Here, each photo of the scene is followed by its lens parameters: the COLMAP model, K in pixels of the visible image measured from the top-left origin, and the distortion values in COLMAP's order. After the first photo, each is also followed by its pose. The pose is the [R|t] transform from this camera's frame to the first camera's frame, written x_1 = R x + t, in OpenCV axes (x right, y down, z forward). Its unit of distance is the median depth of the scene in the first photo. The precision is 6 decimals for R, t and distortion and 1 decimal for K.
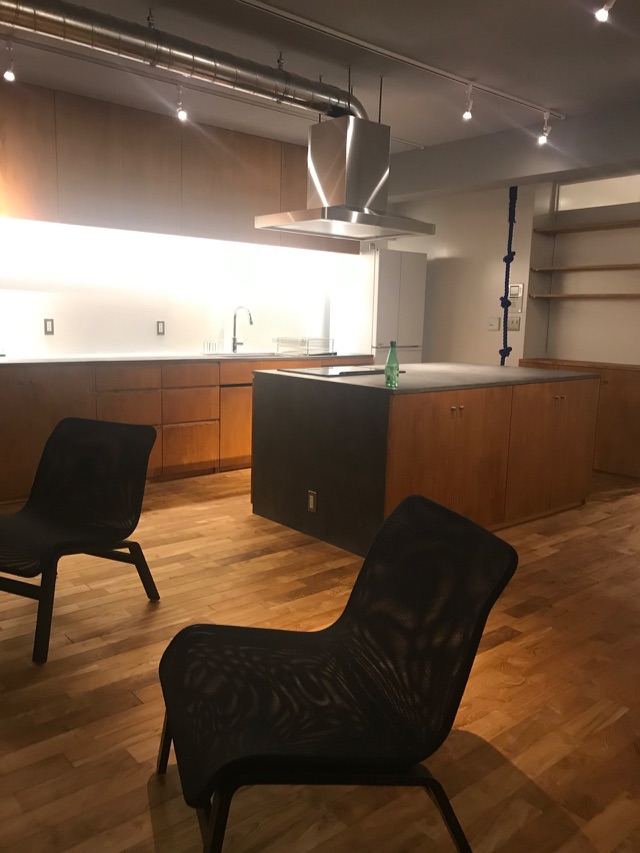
lens RADIAL K [[697.4, 0, 320.0], [0, 697.4, 426.5], [0, 0, 1]] dist [0.004752, 0.006856]
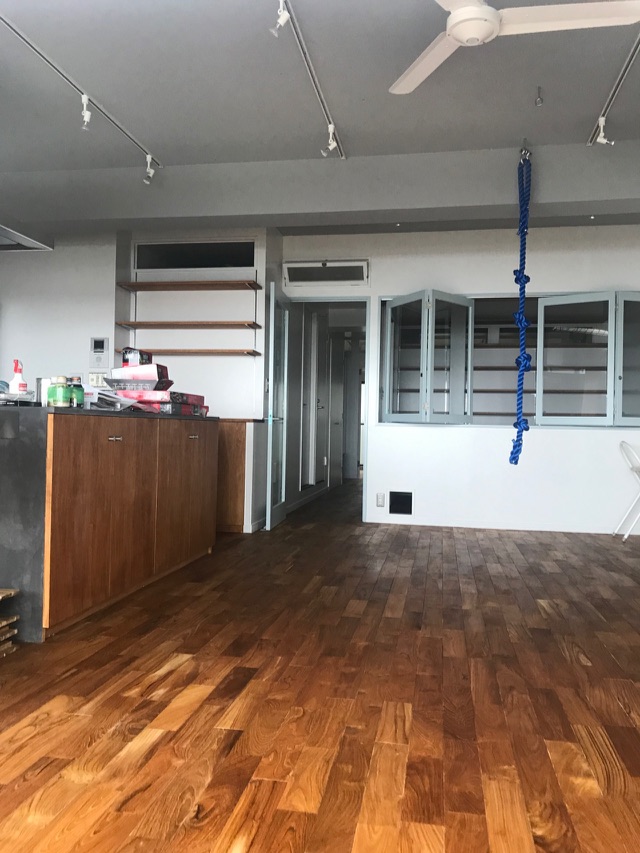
lens RADIAL K [[695.9, 0, 320.0], [0, 695.9, 426.5], [0, 0, 1]] dist [0.025716, -0.004524]
pose [[0.770791, -0.008973, 0.637025, -0.134522], [0.102149, 0.988705, -0.109672, 0.069512], [-0.628846, 0.149606, 0.763001, 0.168333]]
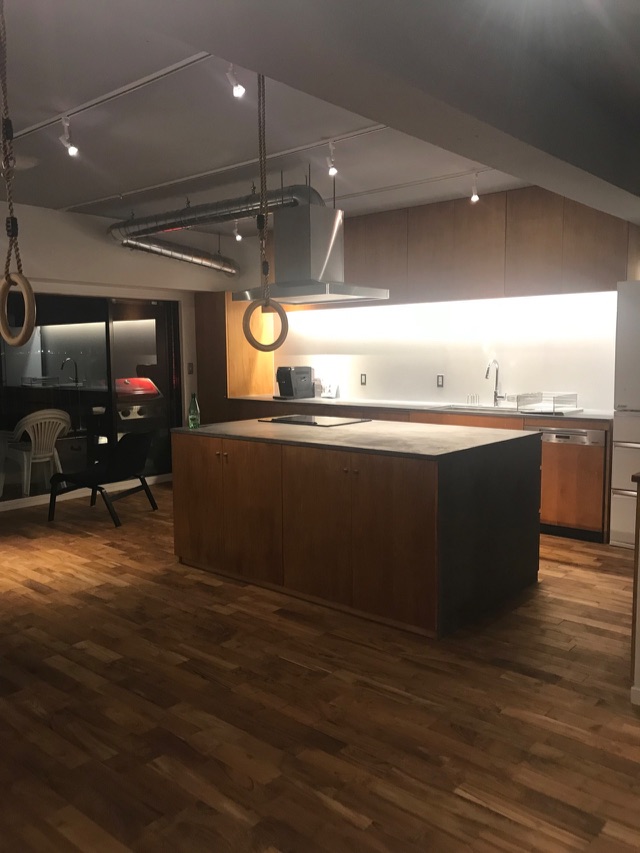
lens RADIAL K [[697.4, 0, 320.0], [0, 697.4, 426.5], [0, 0, 1]] dist [0.004752, 0.006856]
pose [[0.153145, 0.078122, -0.985111, 1.201009], [-0.140352, 0.988484, 0.056571, -0.143229], [0.978186, 0.129599, 0.162346, 0.862583]]
